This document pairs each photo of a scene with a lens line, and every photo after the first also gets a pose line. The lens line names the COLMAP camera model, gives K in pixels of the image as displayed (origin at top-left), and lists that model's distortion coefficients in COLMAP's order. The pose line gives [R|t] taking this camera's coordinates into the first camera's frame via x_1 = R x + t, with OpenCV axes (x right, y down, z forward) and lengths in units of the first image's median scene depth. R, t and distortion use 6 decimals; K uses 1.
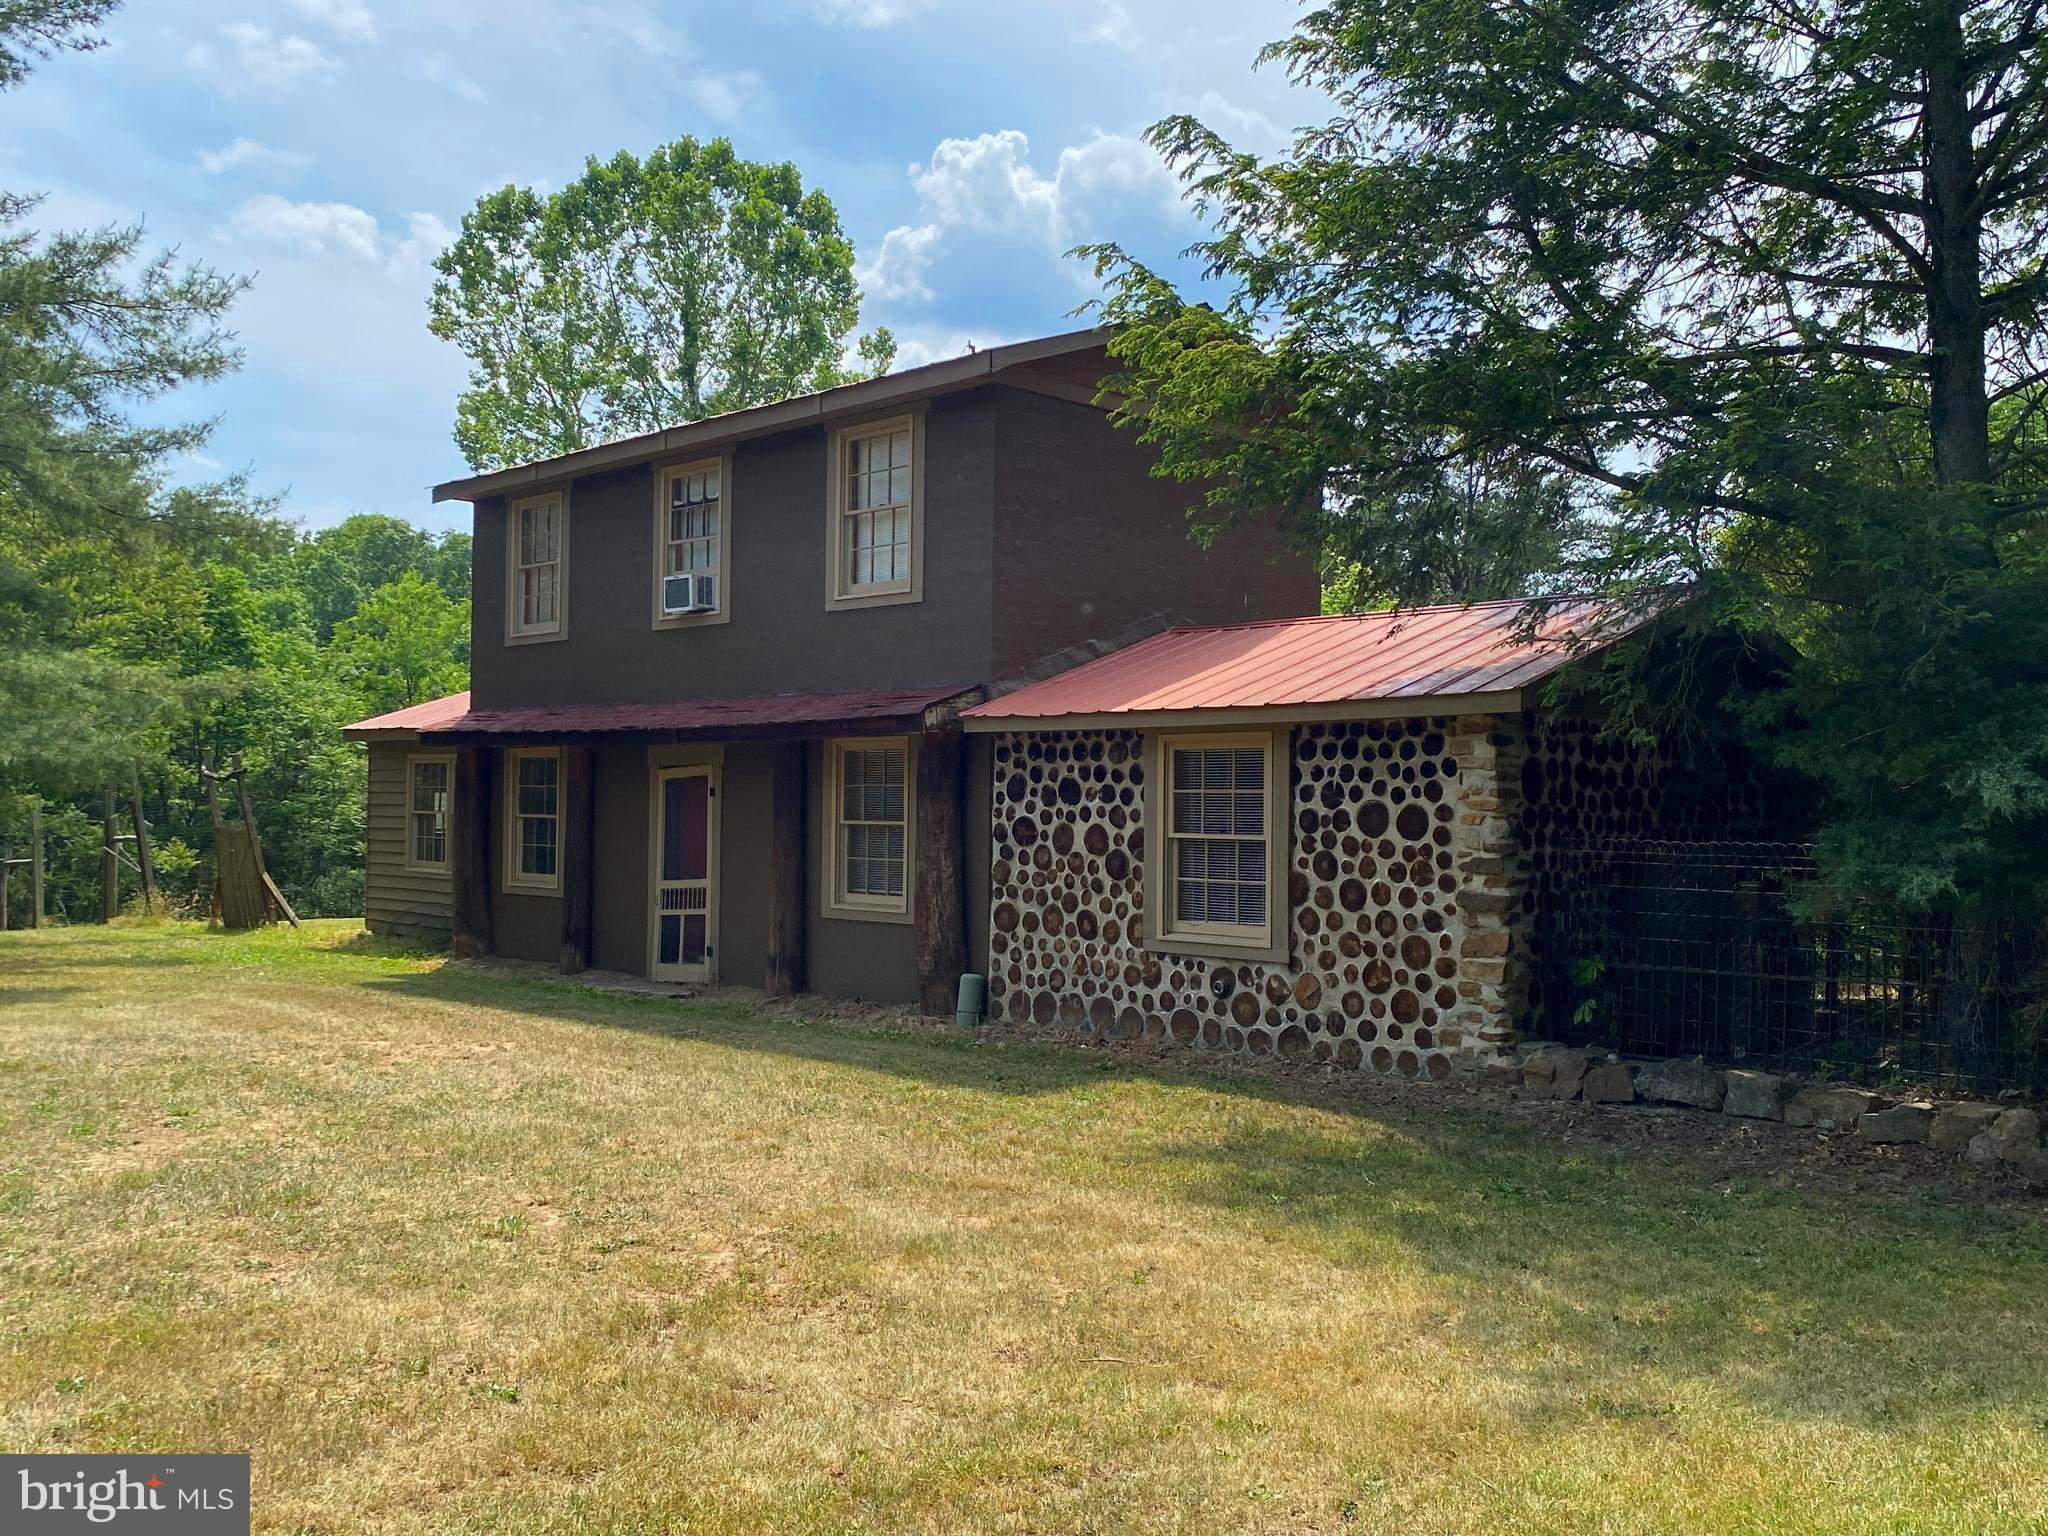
lens RADIAL K [[1834.3, 0, 1018.6], [0, 1834.3, 780.0], [0, 0, 1]] dist [0.022065, -0.019769]
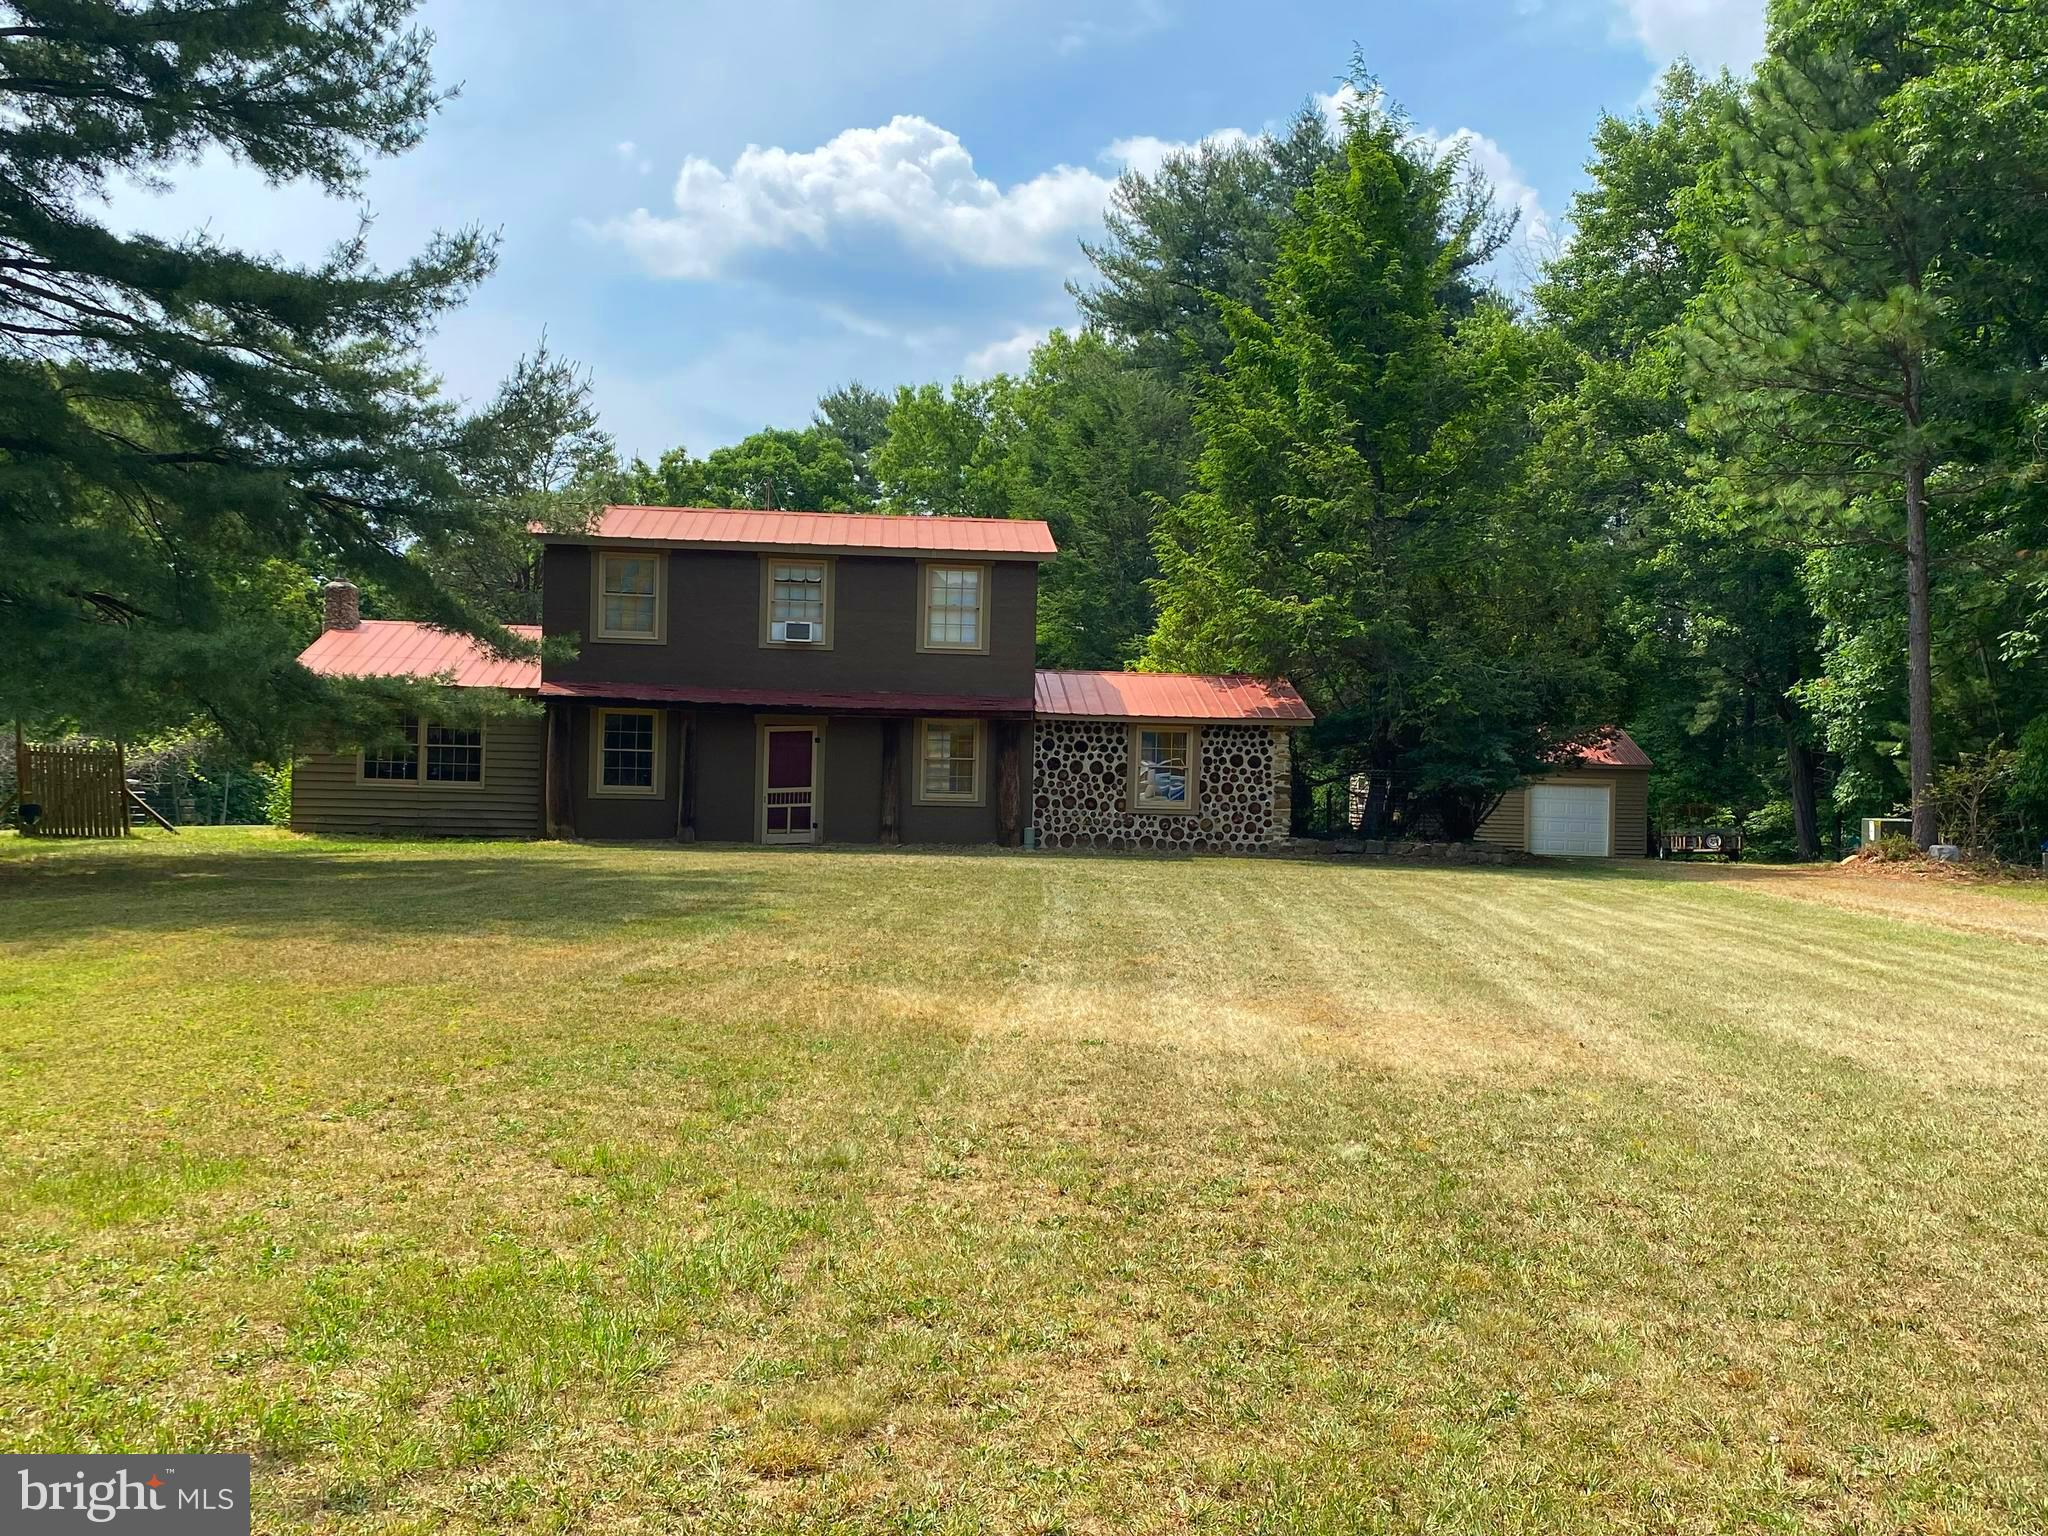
lens RADIAL K [[1834.3, 0, 1023.5], [0, 1834.3, 767.8], [0, 0, 1]] dist [0.022065, -0.019769]
pose [[0.632061, 0.002646, 0.774915, -1.913836], [-0.030460, 0.999306, 0.021432, -0.015347], [-0.774320, -0.037151, 0.631703, -0.435199]]
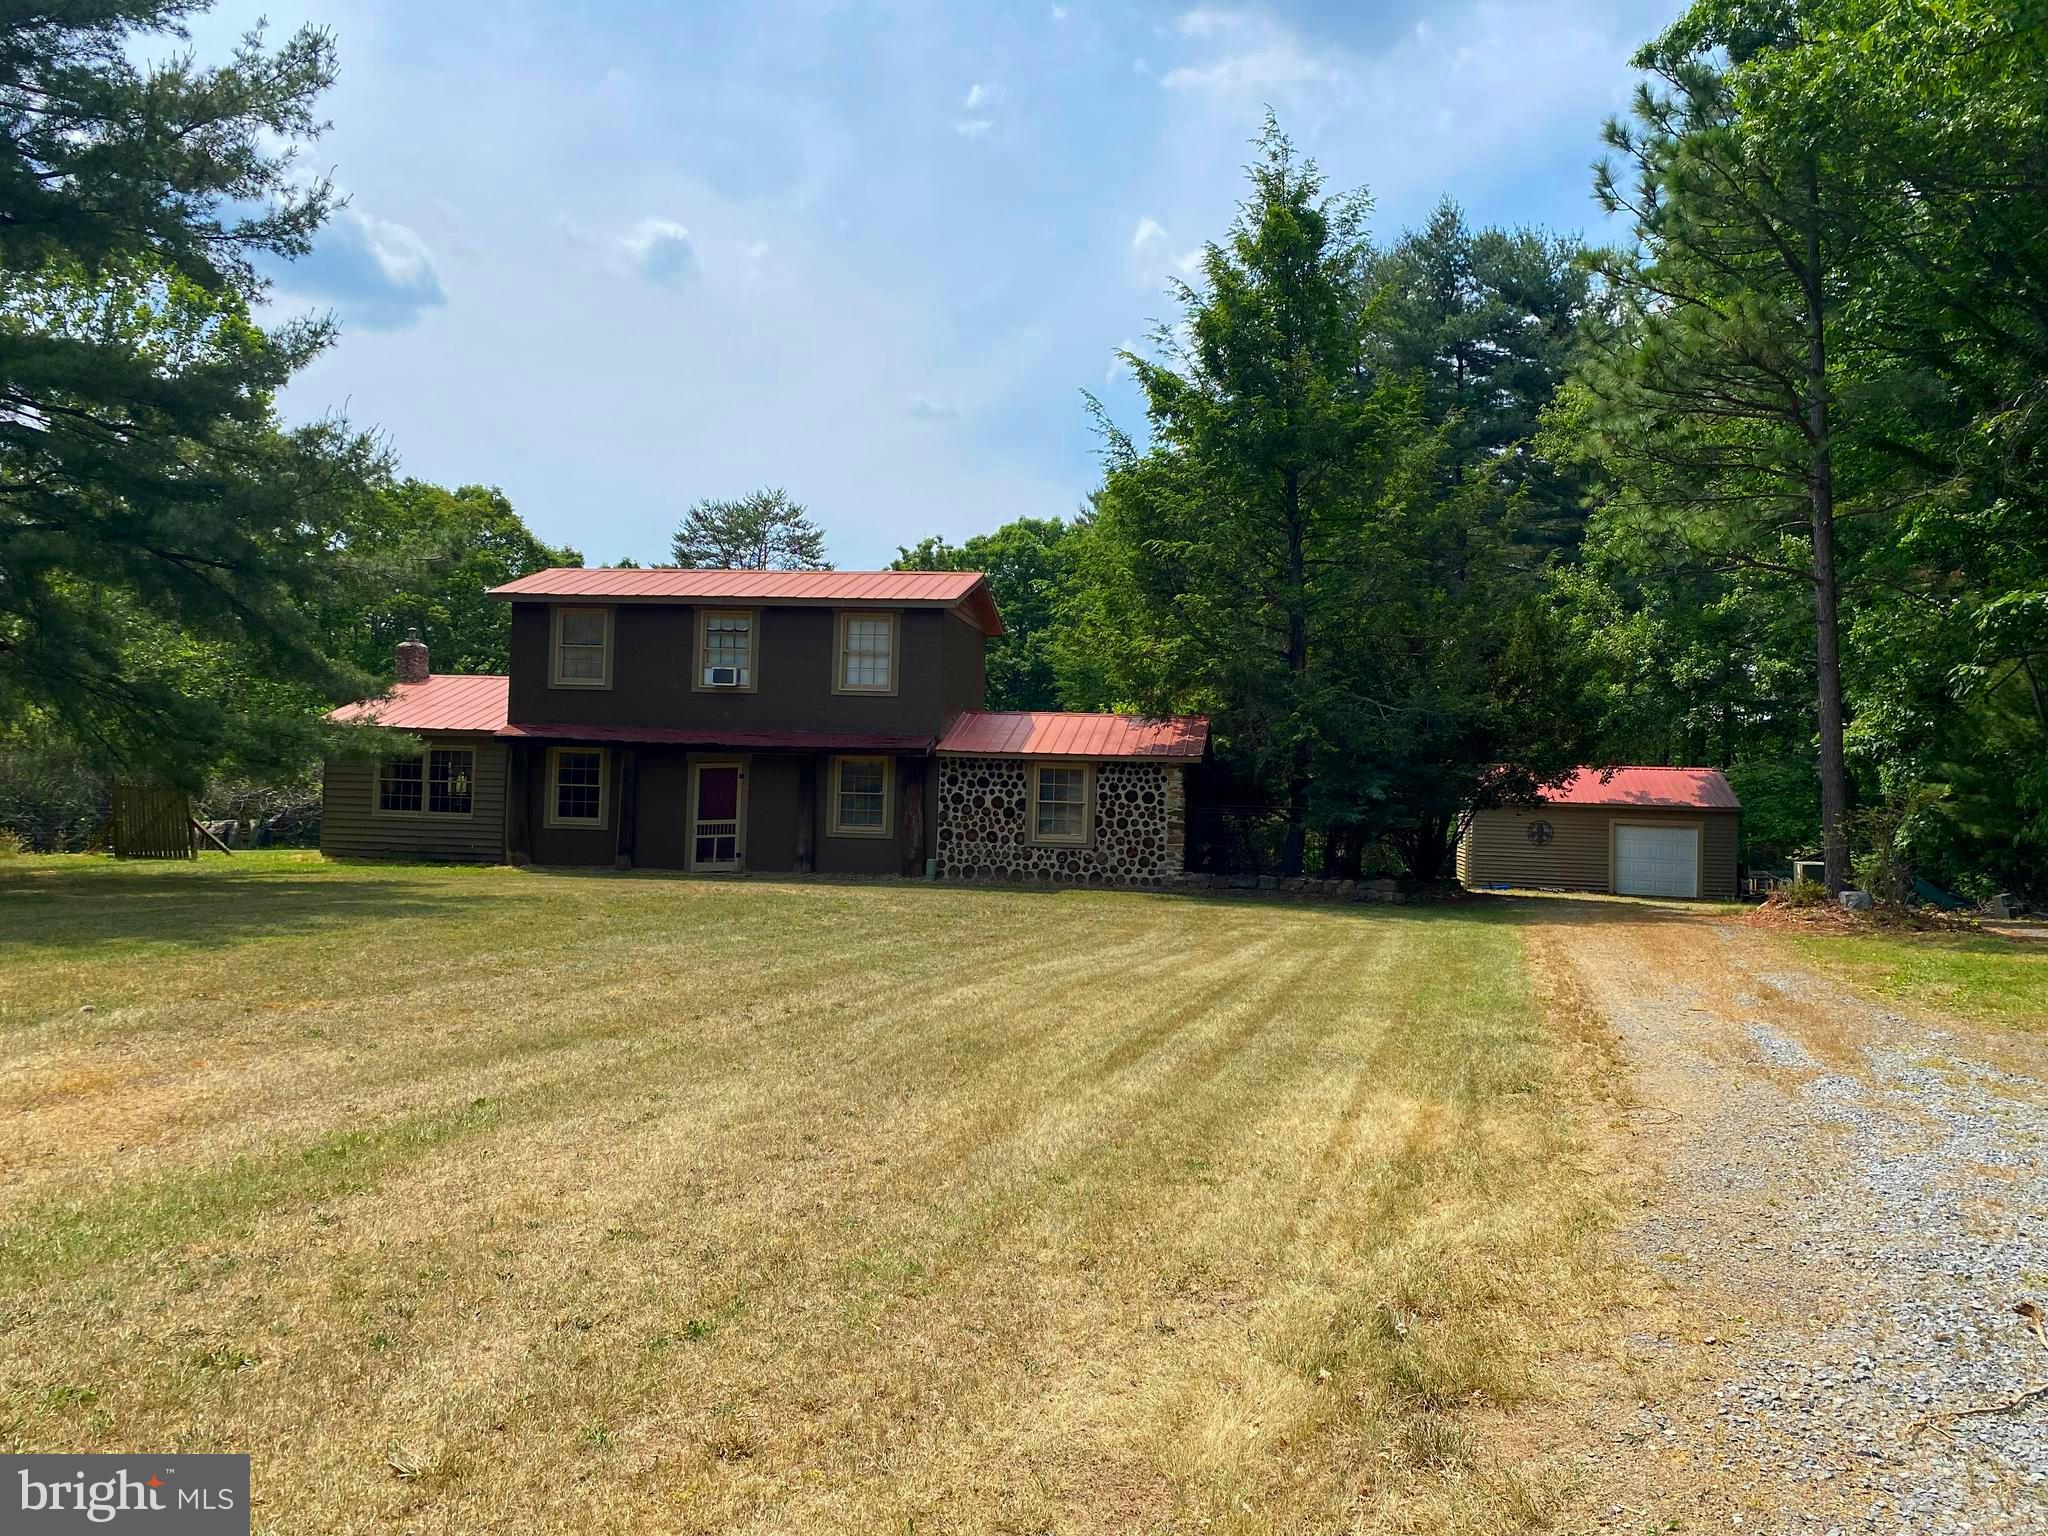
lens RADIAL K [[1538.7, 0, 1112.2], [0, 1538.7, 737.4], [0, 0, 1]] dist [0.044774, -0.003747]
pose [[0.781881, 0.037876, 0.622275, -1.175317], [-0.030550, 0.999281, -0.022438, -0.013836], [-0.622678, -0.001467, 0.782477, -0.751299]]
